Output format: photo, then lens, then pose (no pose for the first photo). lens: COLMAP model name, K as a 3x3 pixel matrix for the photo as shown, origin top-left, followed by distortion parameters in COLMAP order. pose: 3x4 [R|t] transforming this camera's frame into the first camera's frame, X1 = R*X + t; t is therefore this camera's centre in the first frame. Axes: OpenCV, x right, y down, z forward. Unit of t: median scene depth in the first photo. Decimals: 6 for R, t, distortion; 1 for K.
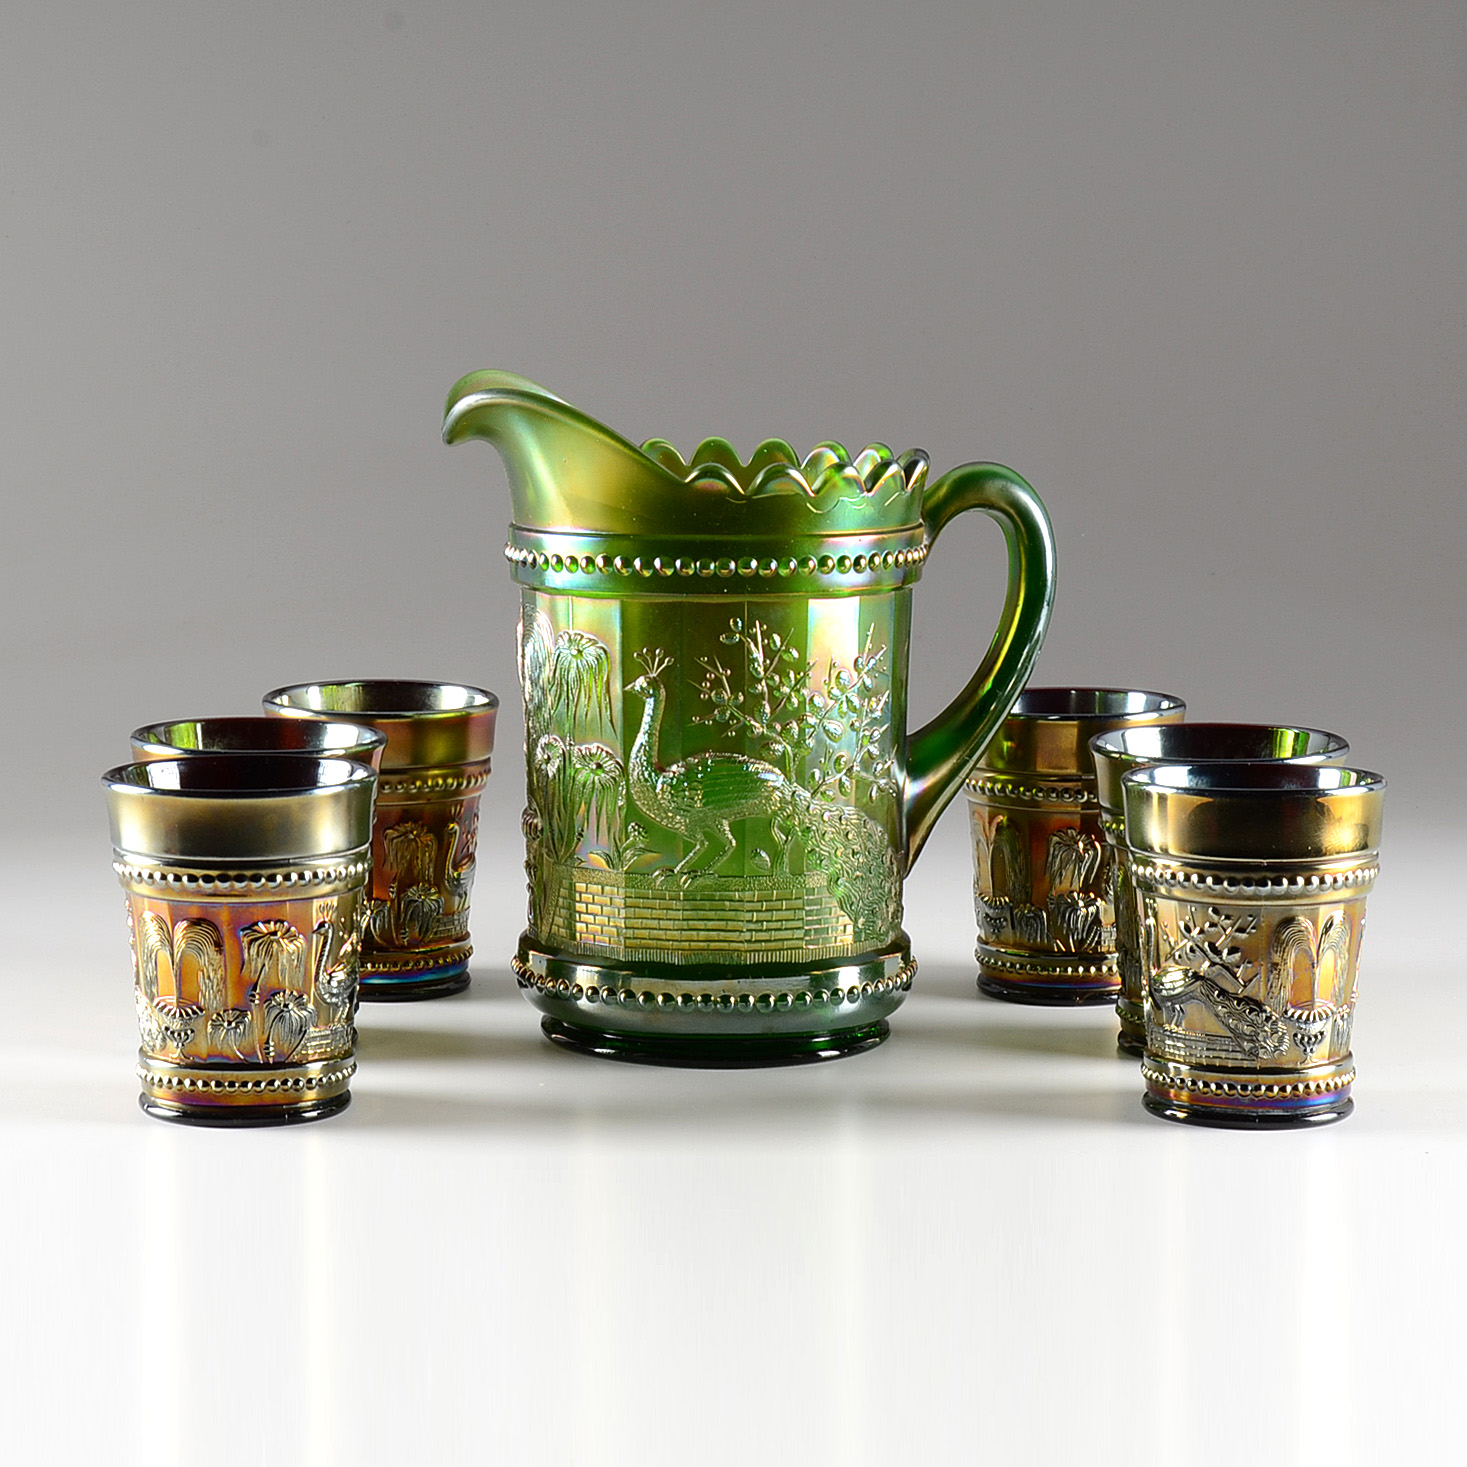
lens RADIAL K [[3980.5, 0, 733.5], [0, 3980.5, 733.5], [0, 0, 1]] dist [0.072880, 0.212195]
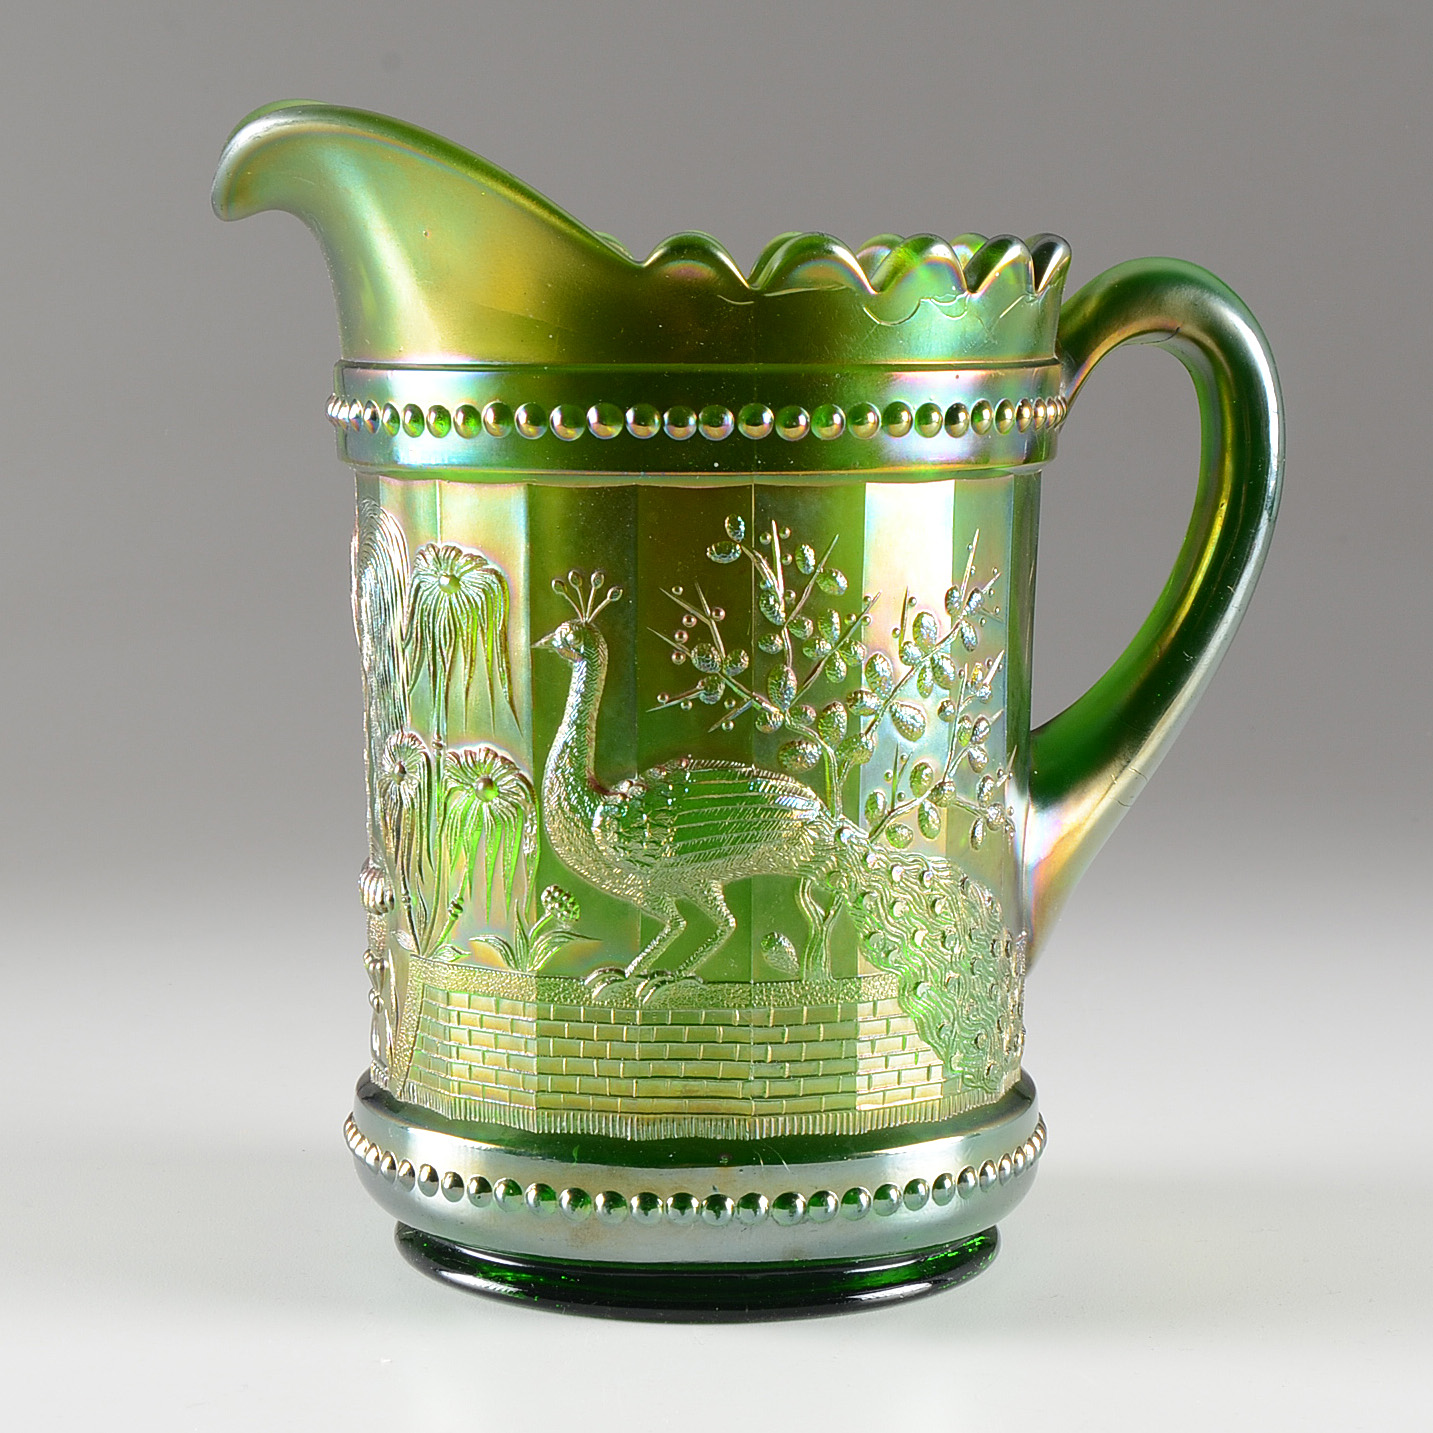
lens RADIAL K [[3888.2, 0, 716.5], [0, 3888.2, 716.5], [0, 0, 1]] dist [0.072880, 0.212195]
pose [[0.999988, -0.002350, 0.004362, -0.004337], [0.002407, 0.999911, -0.013115, 0.005915], [-0.004331, 0.013126, 0.999904, 0.455669]]
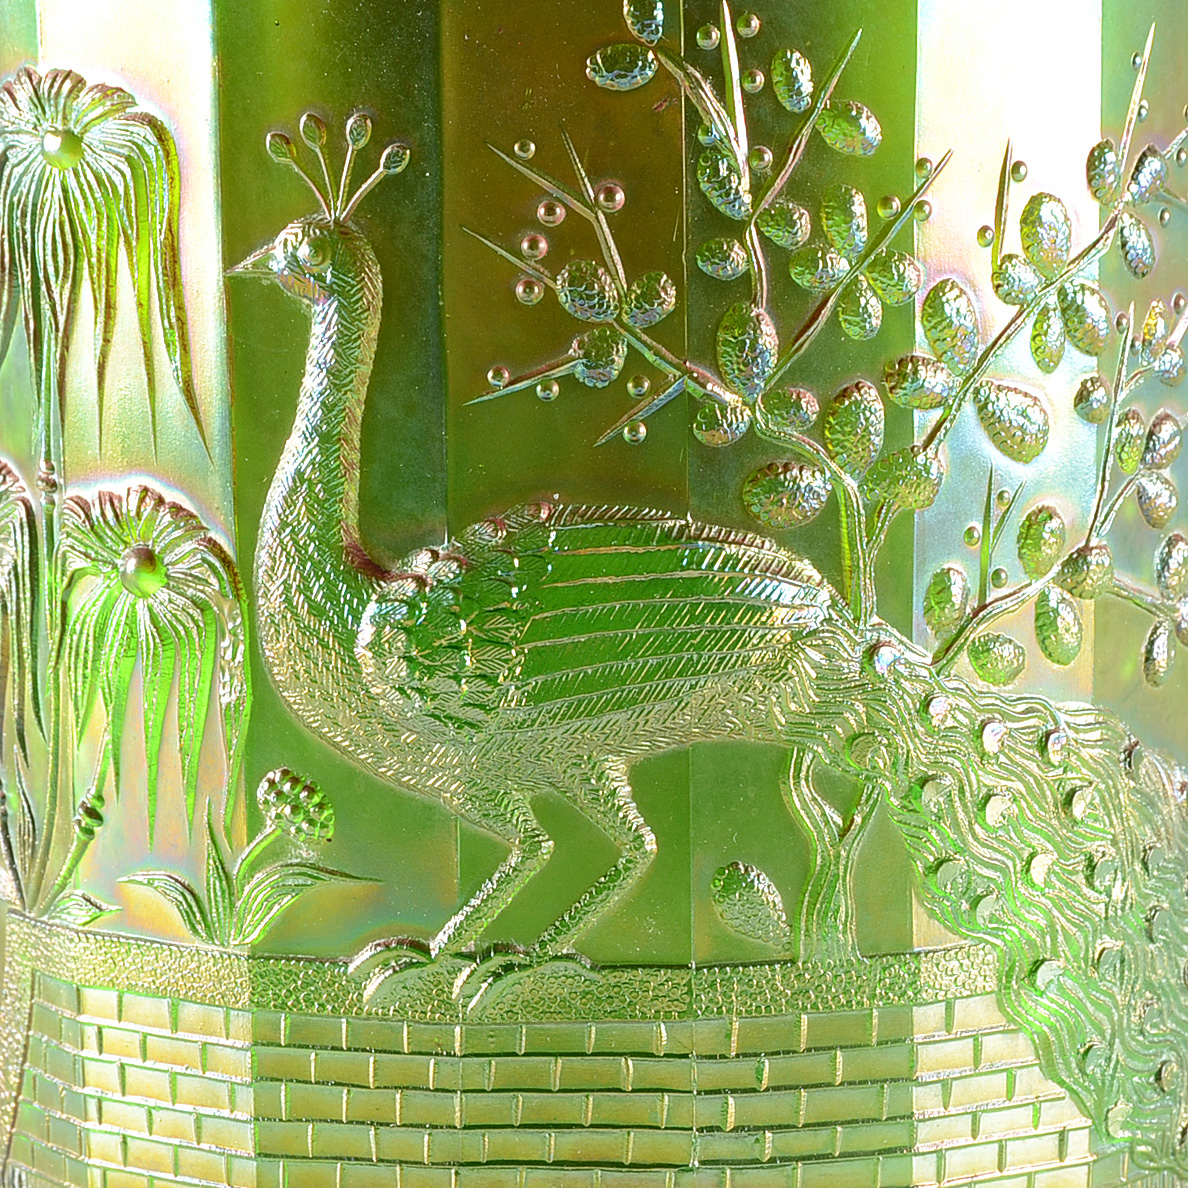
lens RADIAL K [[5130.8, 0, 594.0], [0, 5130.8, 594.0], [0, 0, 1]] dist [-0.021345, 1.699798]
pose [[0.999472, -0.013030, -0.029778, 0.006854], [0.013100, 0.999912, 0.002165, 0.010066], [0.029748, -0.002554, 0.999554, 0.654291]]
